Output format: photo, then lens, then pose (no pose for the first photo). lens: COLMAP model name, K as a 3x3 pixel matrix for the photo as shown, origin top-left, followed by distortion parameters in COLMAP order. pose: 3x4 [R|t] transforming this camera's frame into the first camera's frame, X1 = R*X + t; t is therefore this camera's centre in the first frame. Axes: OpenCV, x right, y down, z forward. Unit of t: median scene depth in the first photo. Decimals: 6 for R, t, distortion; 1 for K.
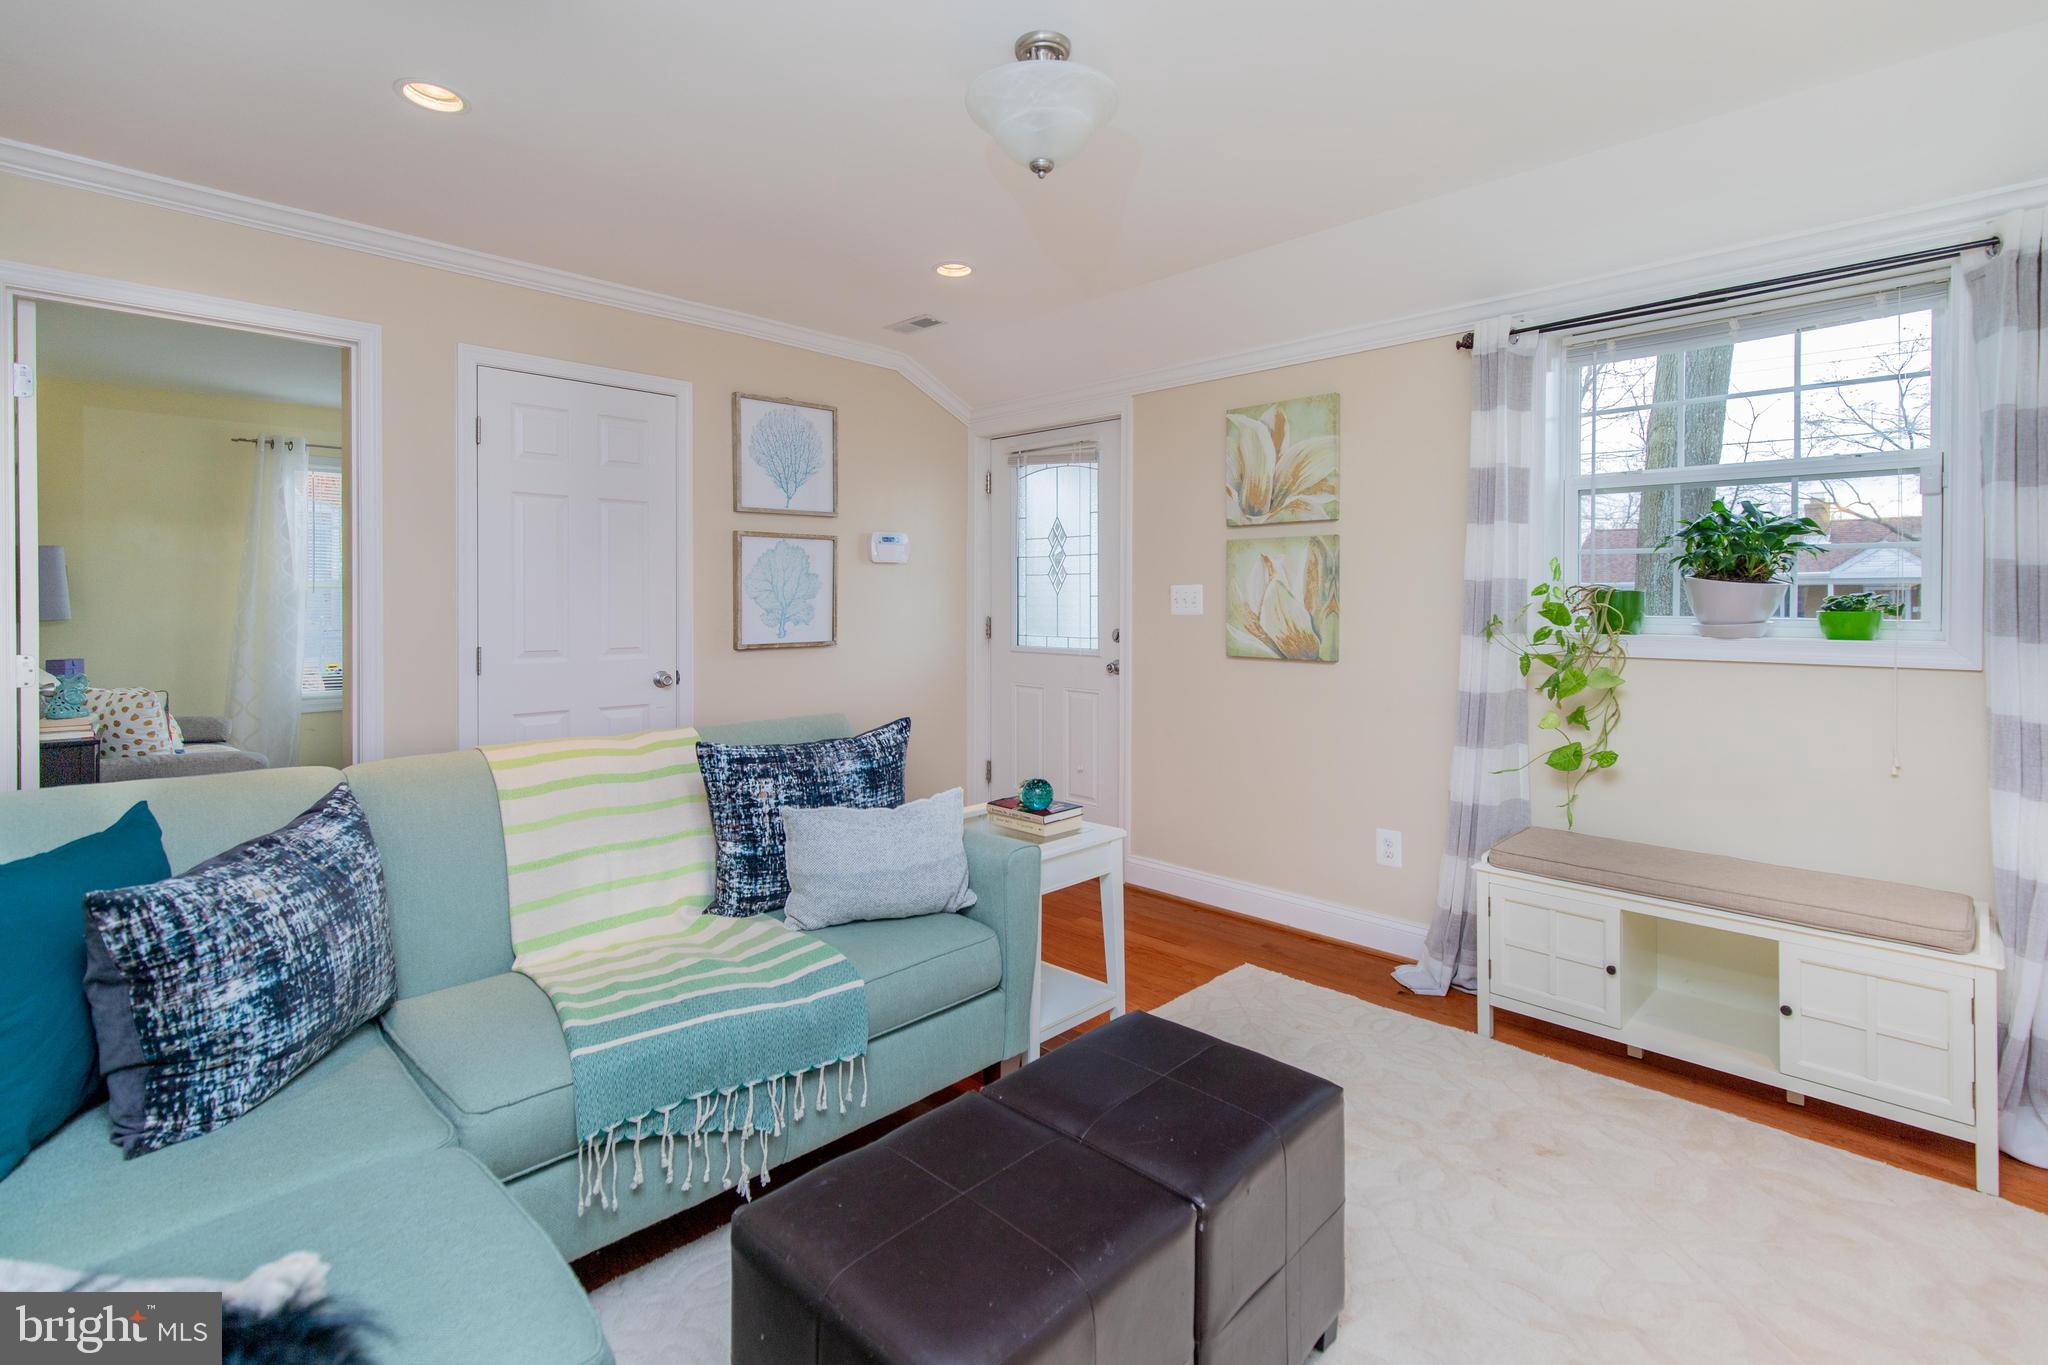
lens RADIAL K [[943.5, 0, 1075.6], [0, 943.5, 611.9], [0, 0, 1]] dist [-0.003580, 0.000973]
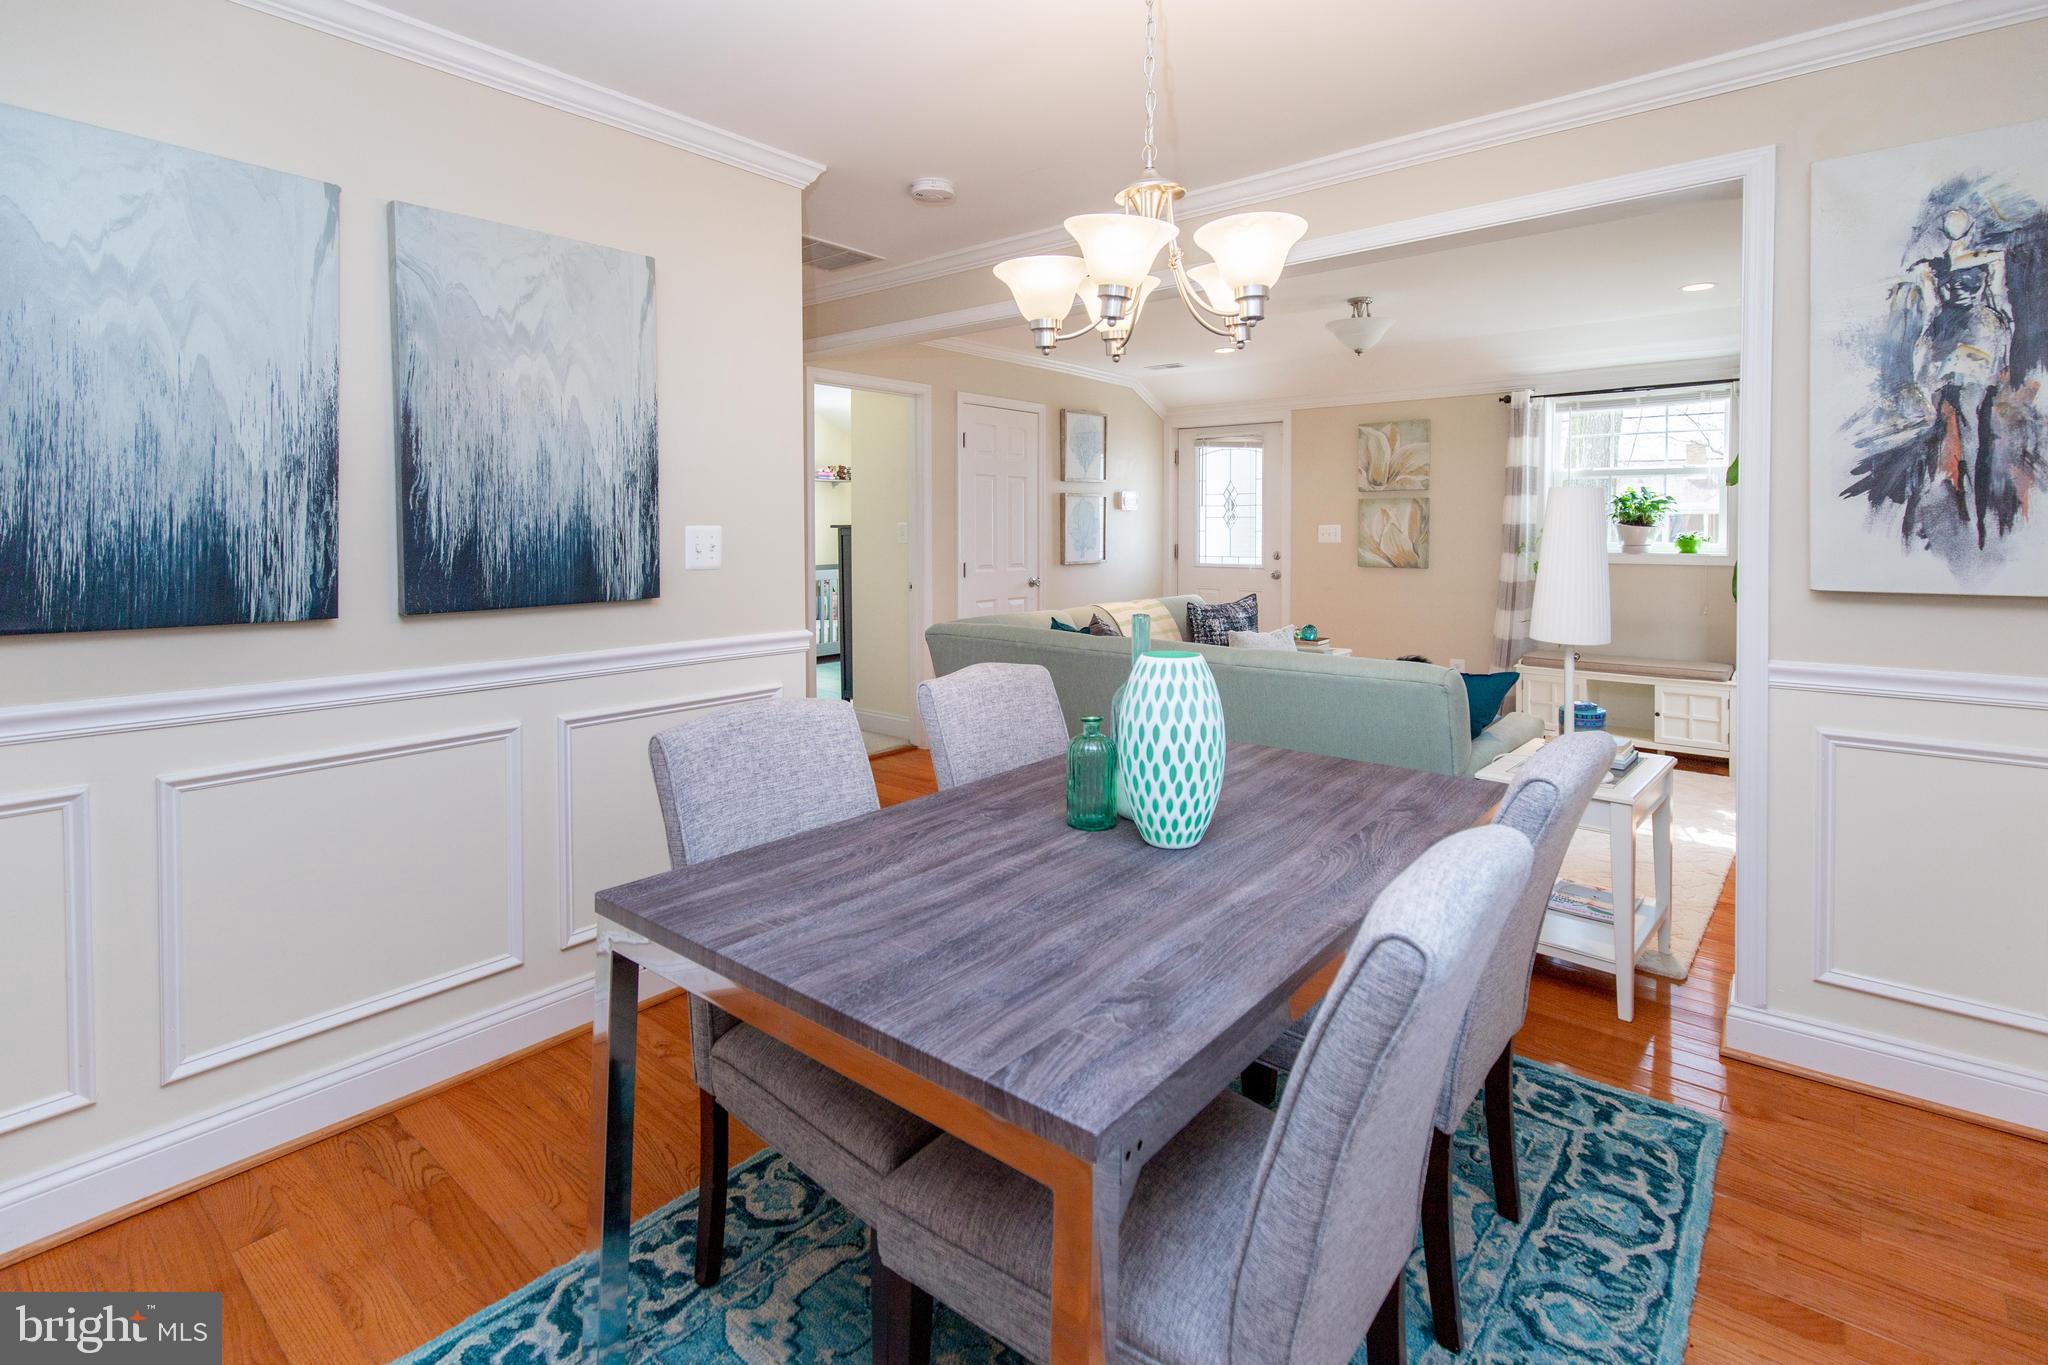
lens RADIAL K [[943.5, 0, 1095.0], [0, 943.5, 552.6], [0, 0, 1]] dist [-0.003580, 0.000973]
pose [[0.996422, -0.005353, 0.084352, -0.484876], [0.004220, 0.999898, 0.013610, -0.004540], [-0.084417, -0.013205, 0.996343, -0.704471]]
